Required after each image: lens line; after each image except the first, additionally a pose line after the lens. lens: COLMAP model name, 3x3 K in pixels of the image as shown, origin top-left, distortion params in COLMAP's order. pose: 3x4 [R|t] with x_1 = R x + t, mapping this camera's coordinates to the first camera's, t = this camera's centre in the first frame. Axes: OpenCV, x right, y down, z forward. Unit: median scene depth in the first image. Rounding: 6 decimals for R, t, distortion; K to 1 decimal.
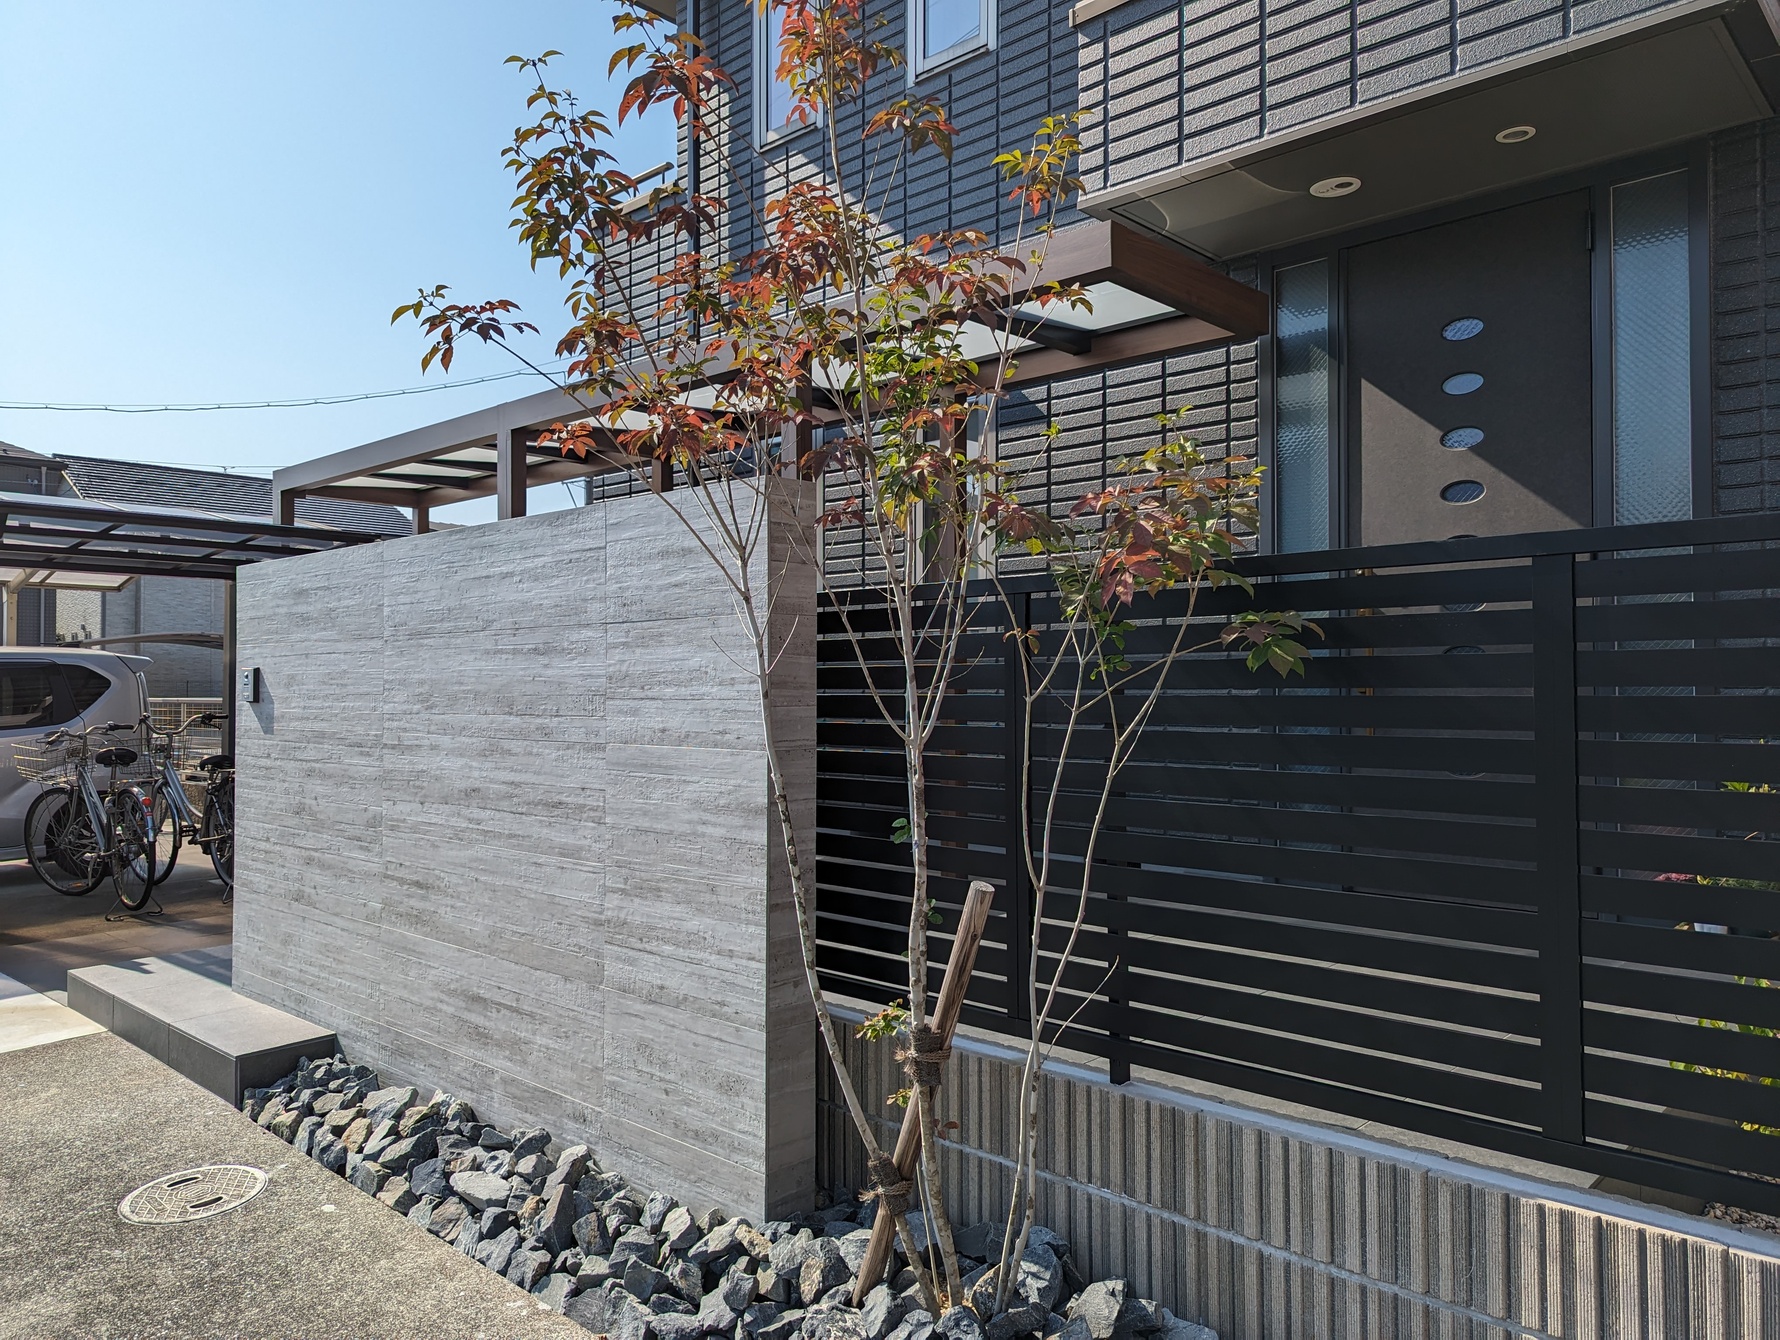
lens RADIAL K [[1261.4, 0, 891.8], [0, 1261.4, 668.7], [0, 0, 1]] dist [0.038363, 0.000434]
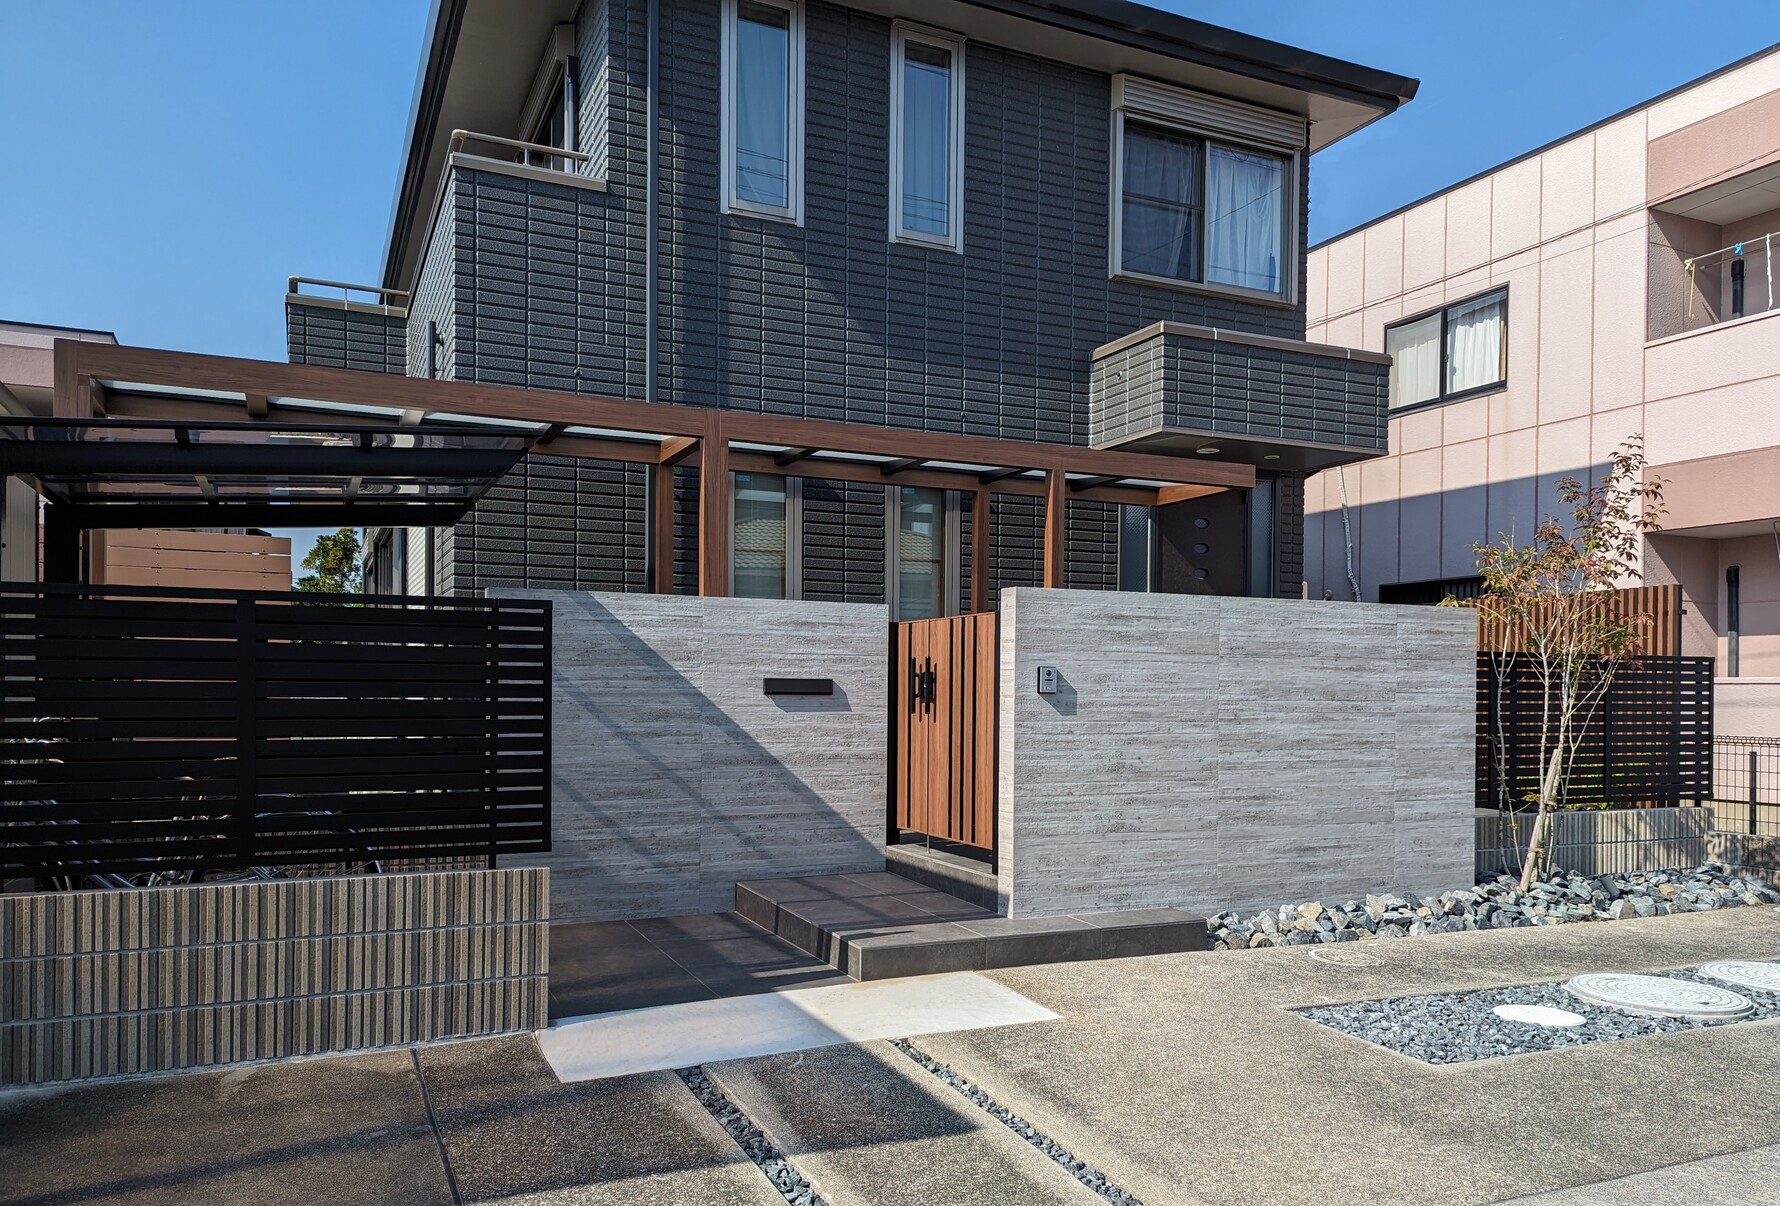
lens RADIAL K [[1308.3, 0, 906.7], [0, 1308.3, 690.4], [0, 0, 1]] dist [0.003374, -0.000054]
pose [[0.379177, 0.004314, 0.925314, -2.558688], [-0.025647, 0.999654, 0.005849, 0.027187], [-0.924969, -0.025949, 0.379156, 0.878339]]
